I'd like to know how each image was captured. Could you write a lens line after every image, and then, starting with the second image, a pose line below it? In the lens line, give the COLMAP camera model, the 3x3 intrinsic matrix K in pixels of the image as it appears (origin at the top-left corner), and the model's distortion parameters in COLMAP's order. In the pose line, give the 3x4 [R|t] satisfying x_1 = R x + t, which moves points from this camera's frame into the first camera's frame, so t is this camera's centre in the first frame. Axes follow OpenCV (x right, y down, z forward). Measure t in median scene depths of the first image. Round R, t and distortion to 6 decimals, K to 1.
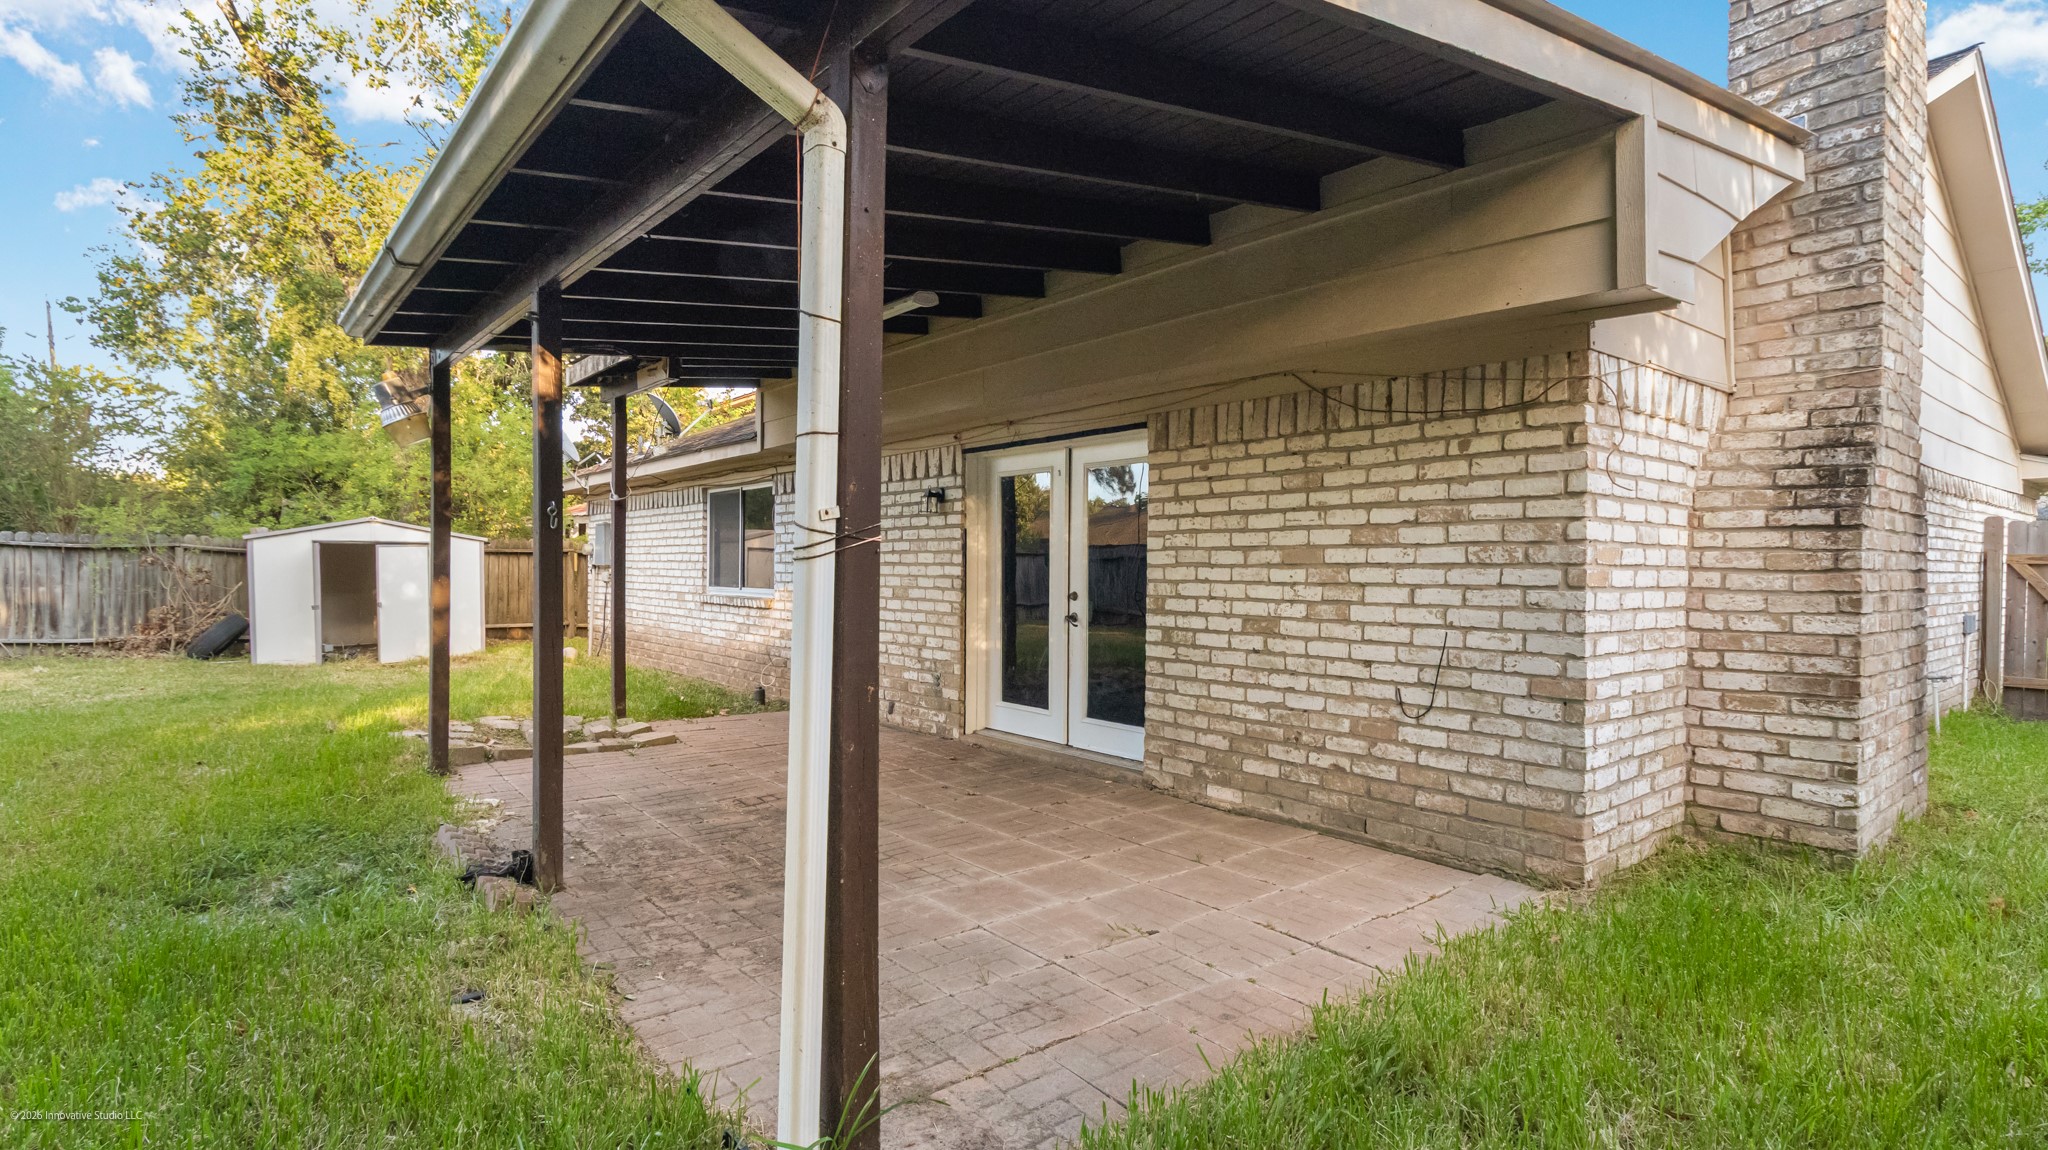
lens RADIAL K [[960.6, 0, 1024.8], [0, 960.6, 571.4], [0, 0, 1]] dist [-0.002641, 0.000124]
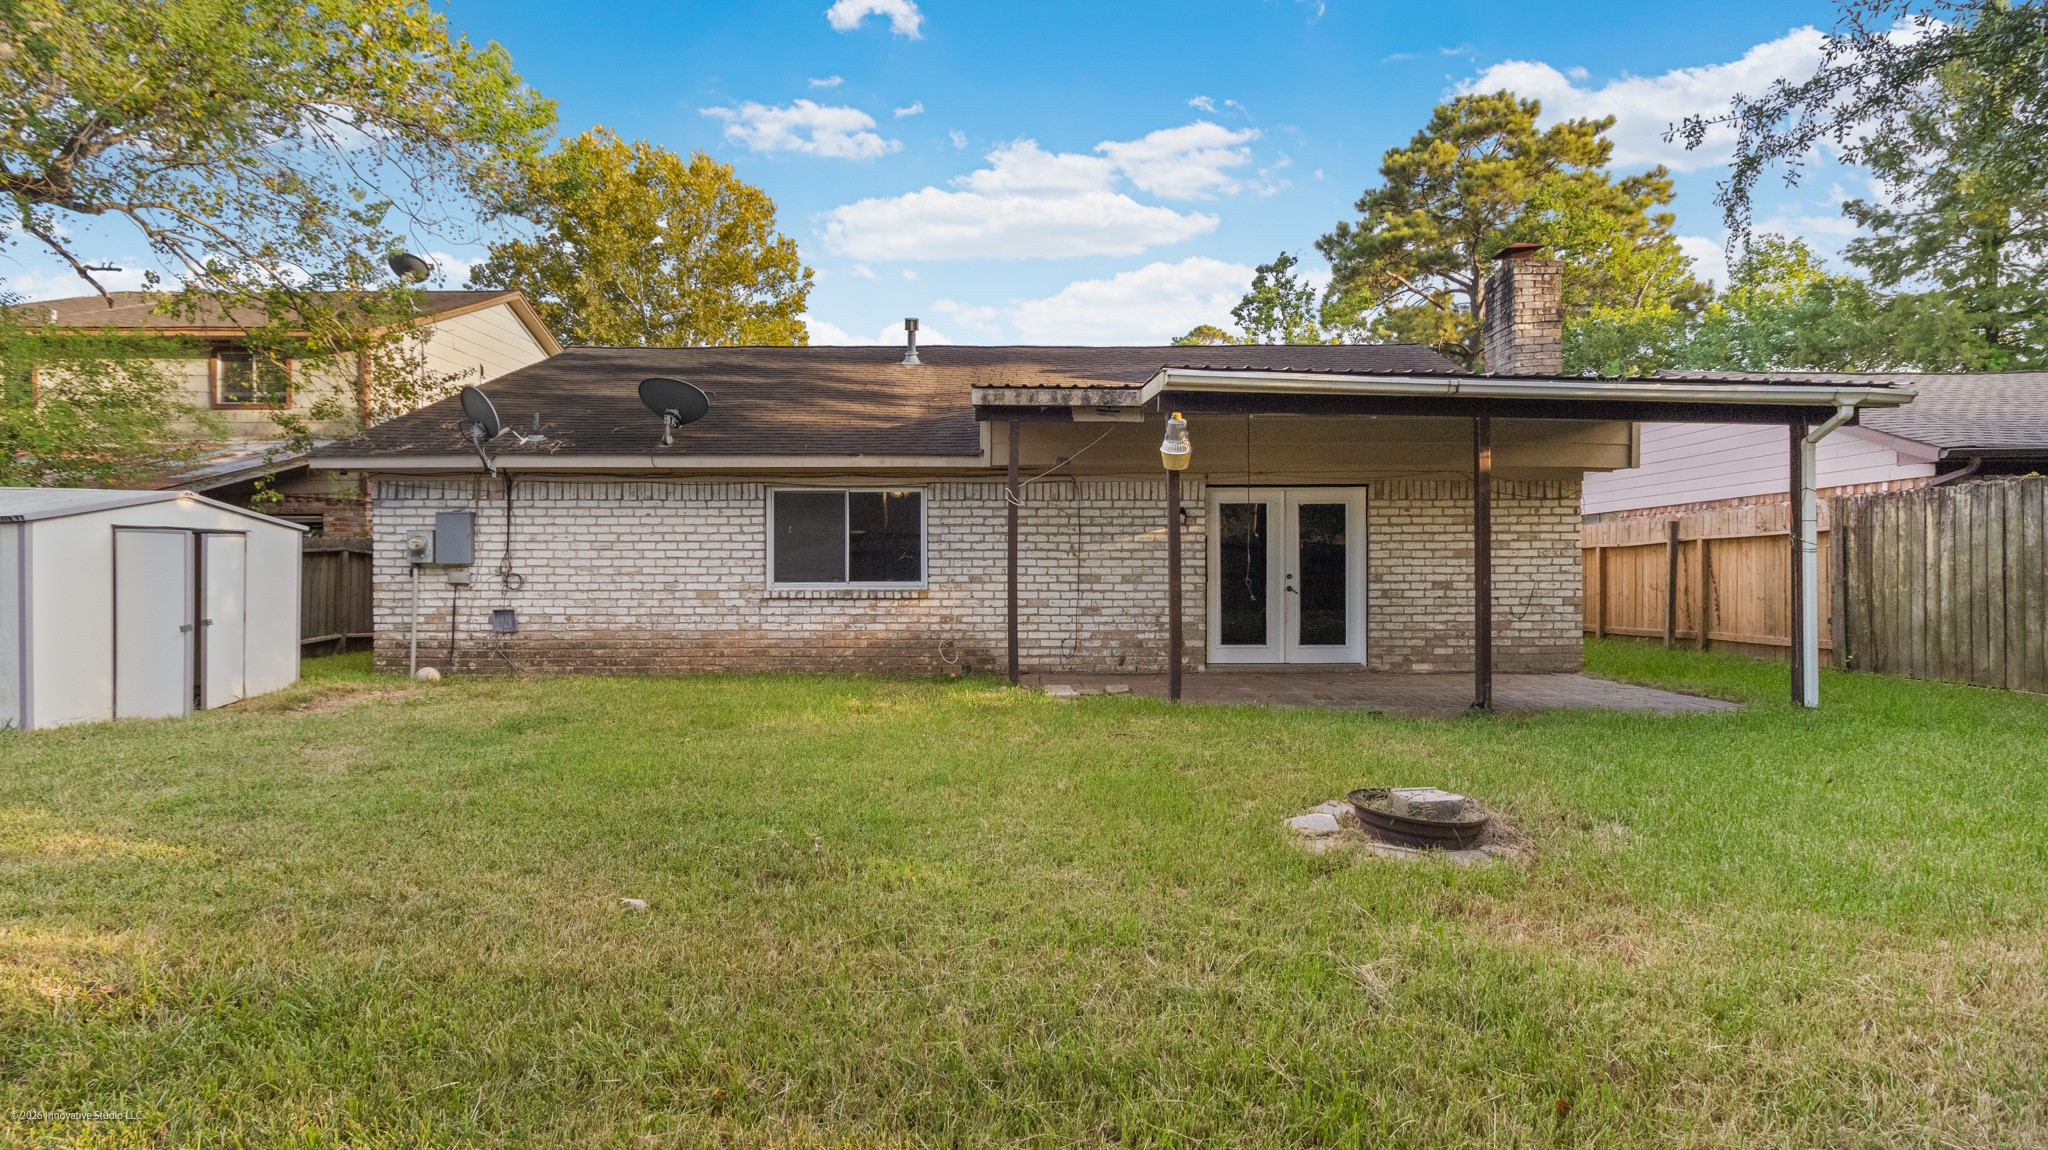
lens RADIAL K [[960.6, 0, 1023.6], [0, 960.6, 566.8], [0, 0, 1]] dist [-0.002641, 0.000124]
pose [[0.658532, -0.010850, 0.752474, -2.010710], [0.010936, 0.999928, 0.004847, -0.006493], [-0.752473, 0.005037, 0.658604, 0.282674]]
